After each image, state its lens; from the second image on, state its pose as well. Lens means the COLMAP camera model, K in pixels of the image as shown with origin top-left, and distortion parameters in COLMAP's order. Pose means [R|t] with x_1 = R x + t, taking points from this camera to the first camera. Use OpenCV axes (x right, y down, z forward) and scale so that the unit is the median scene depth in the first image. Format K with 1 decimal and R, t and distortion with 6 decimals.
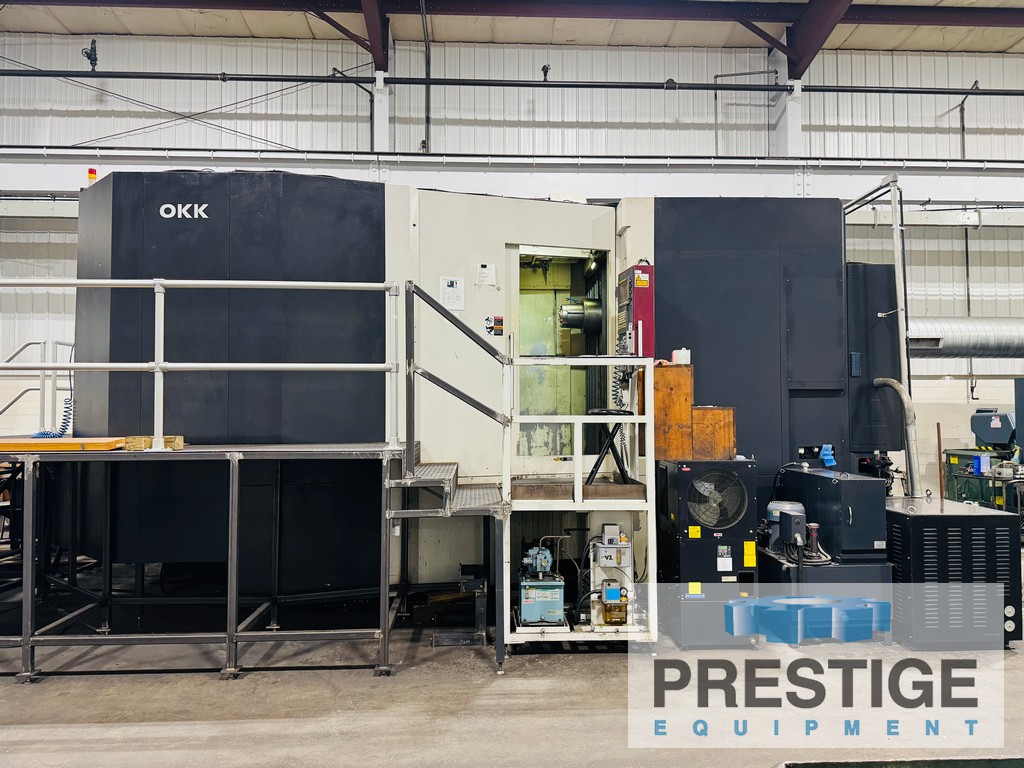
lens RADIAL K [[717.4, 0, 508.8], [0, 717.4, 385.6], [0, 0, 1]] dist [0.046726, -0.049892]
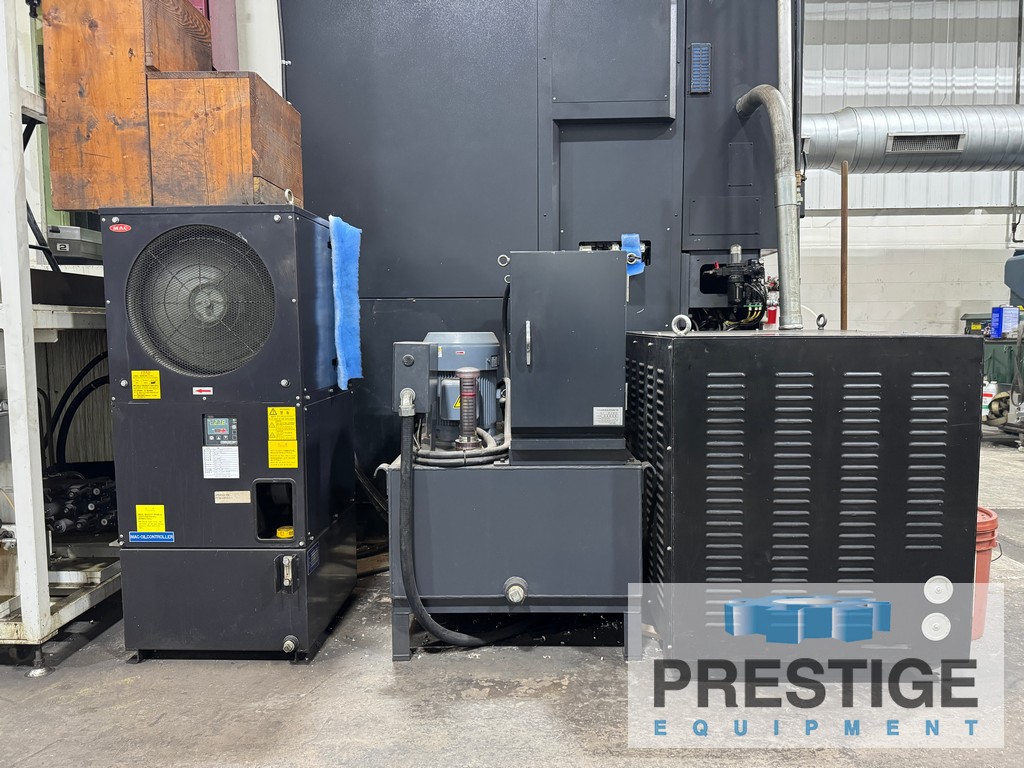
lens RADIAL K [[717.4, 0, 515.7], [0, 717.4, 384.1], [0, 0, 1]] dist [0.046726, -0.049892]
pose [[0.997426, 0.000599, -0.071698, 0.391514], [0.007550, 0.993529, 0.113328, 0.125785], [0.071302, -0.113578, 0.990967, 0.486036]]
